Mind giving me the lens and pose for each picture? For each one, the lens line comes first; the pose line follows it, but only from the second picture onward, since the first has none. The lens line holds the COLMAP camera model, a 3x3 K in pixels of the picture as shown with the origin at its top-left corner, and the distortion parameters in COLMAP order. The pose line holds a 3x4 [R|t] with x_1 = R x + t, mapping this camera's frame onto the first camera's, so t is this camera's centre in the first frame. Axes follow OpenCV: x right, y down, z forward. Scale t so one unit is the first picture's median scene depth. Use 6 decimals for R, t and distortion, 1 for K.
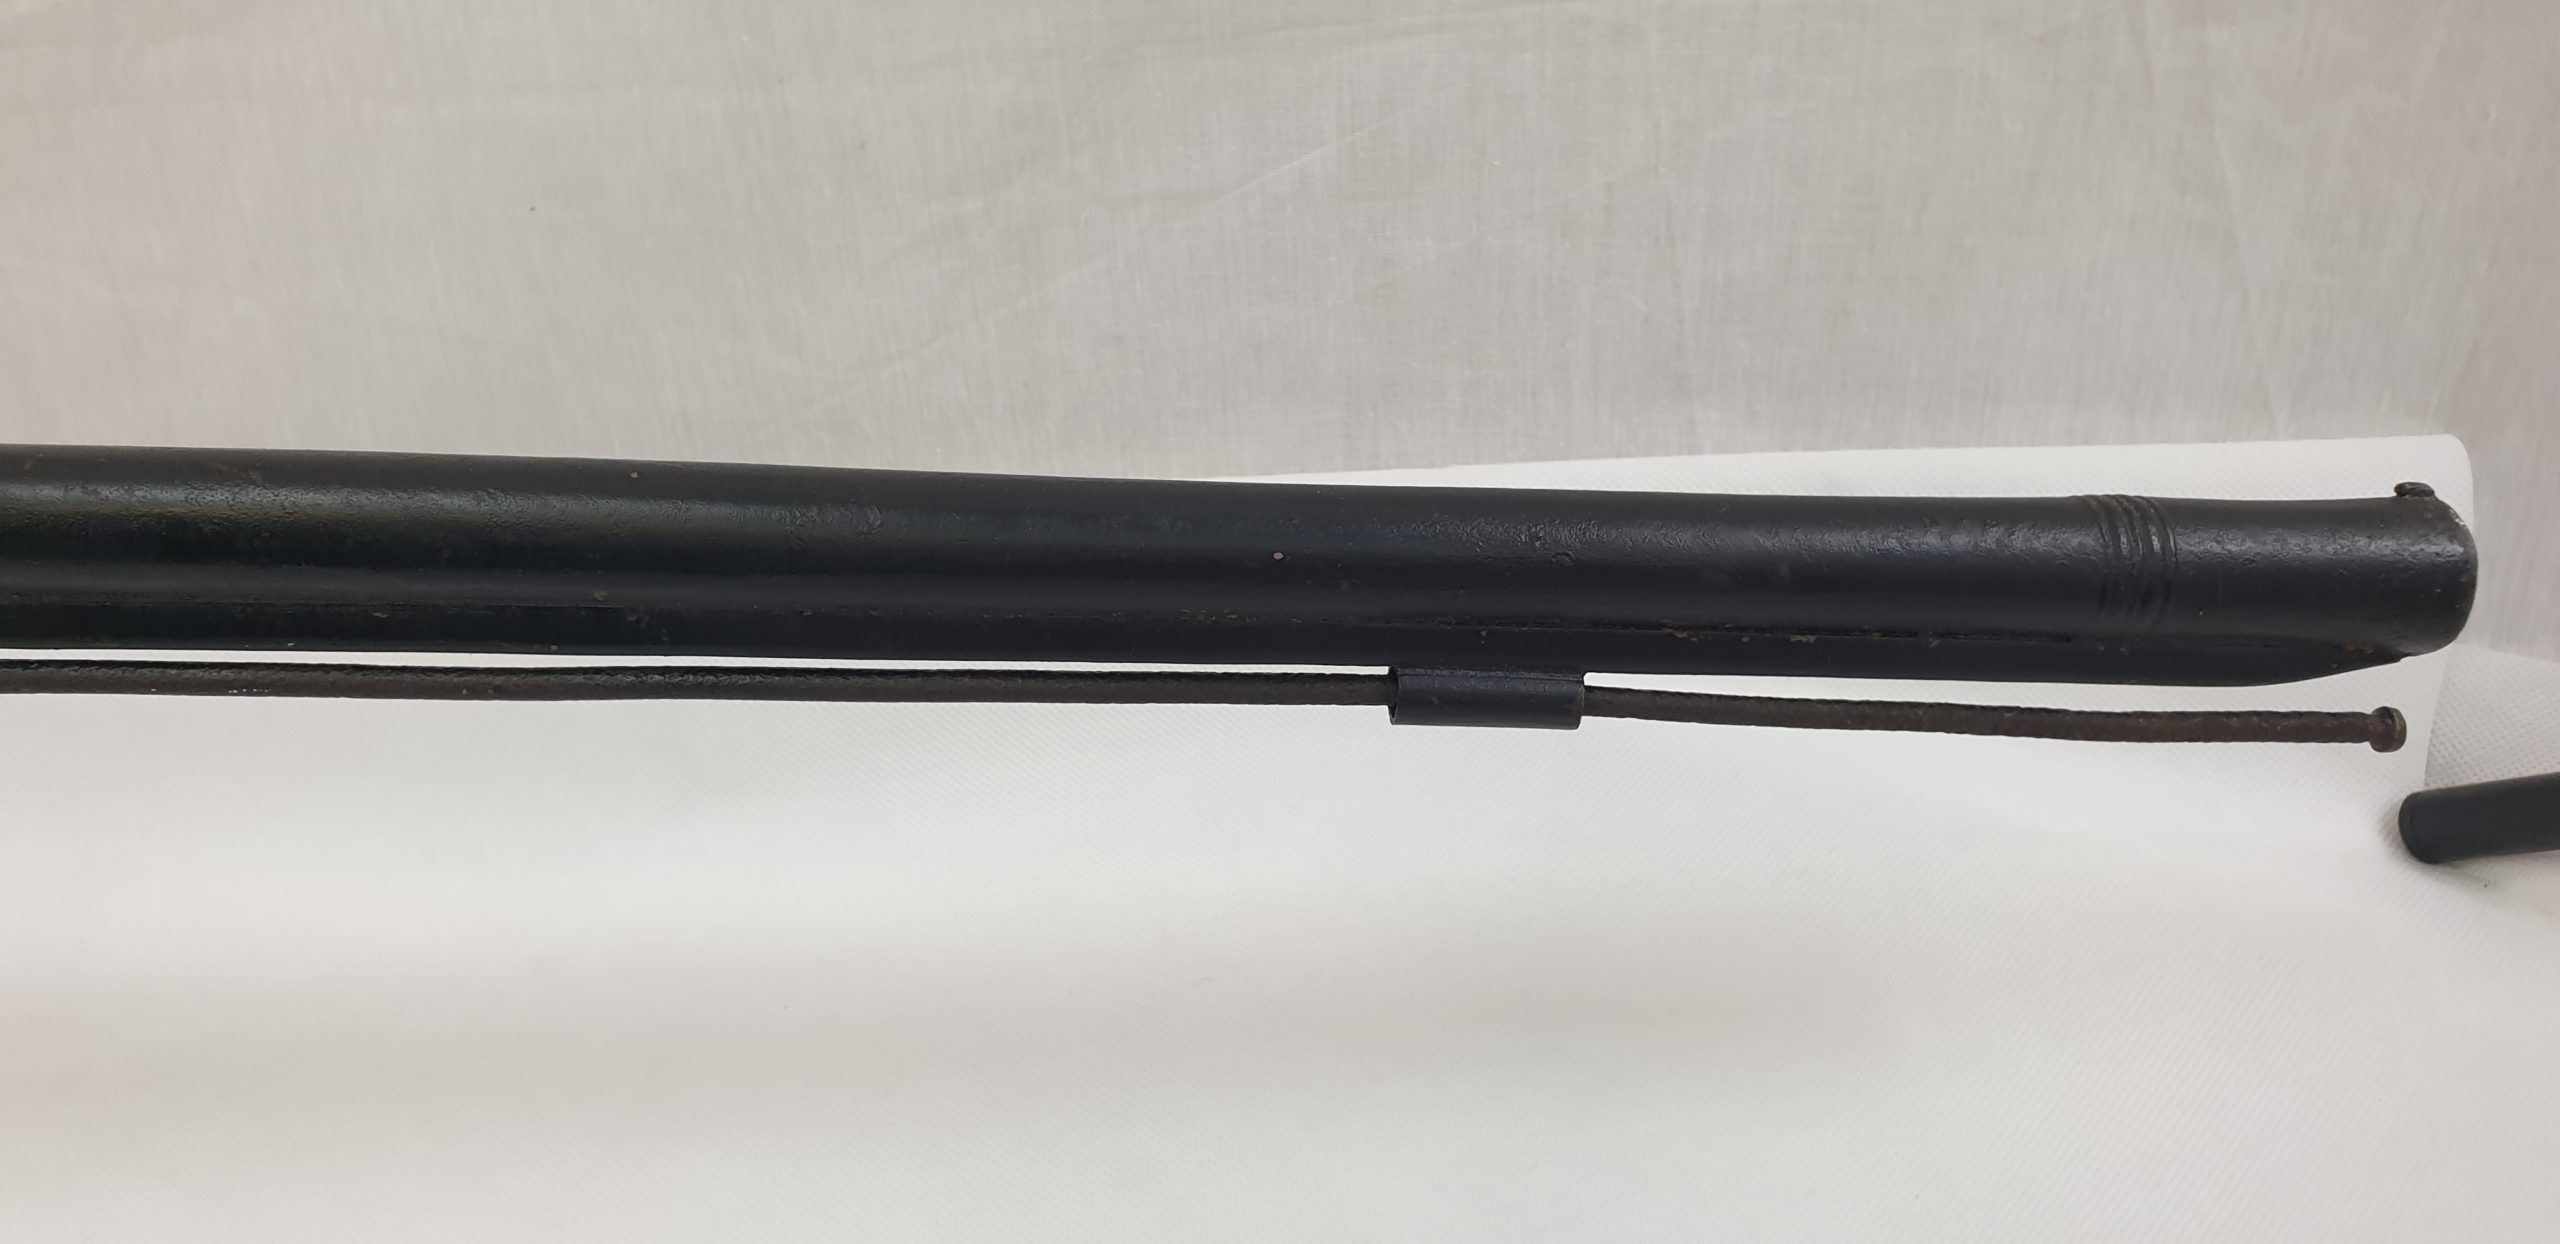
lens RADIAL K [[1825.4, 0, 1313.7], [0, 1825.4, 578.0], [0, 0, 1]] dist [0.069785, -0.102609]
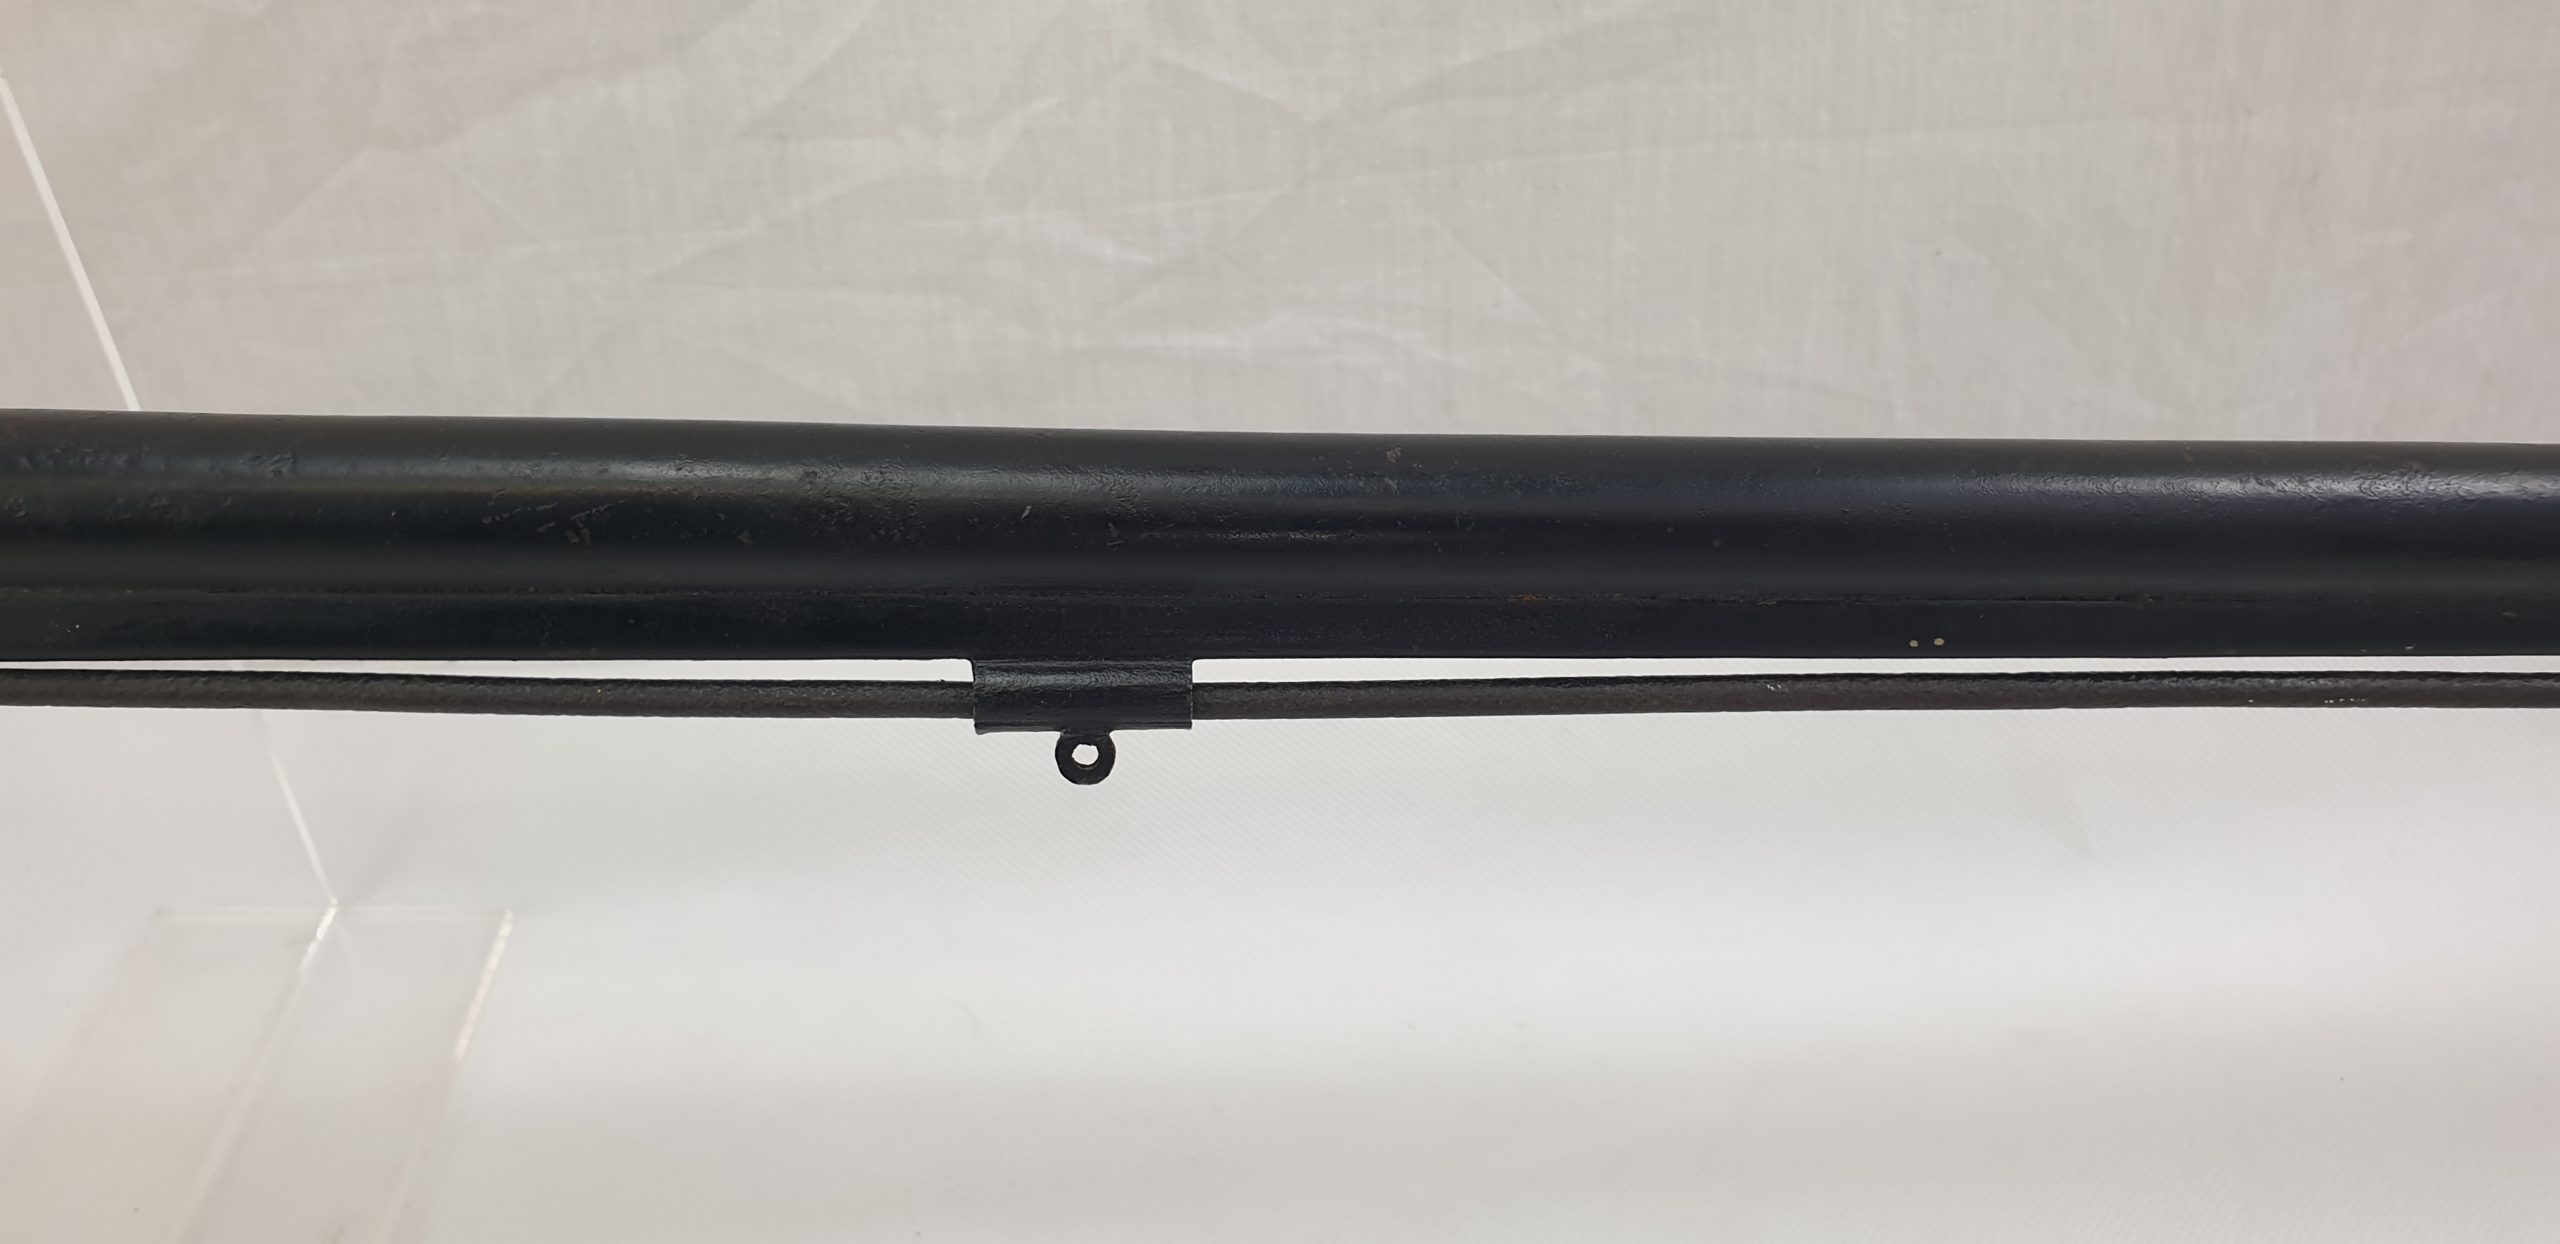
lens RADIAL K [[1821.3, 0, 1284.0], [0, 1821.3, 610.0], [0, 0, 1]] dist [0.015830, -0.055602]
pose [[0.999655, -0.016648, -0.020297, -0.927946], [0.015316, 0.997827, -0.064086, 0.055778], [0.021320, 0.063753, 0.997738, 0.055711]]
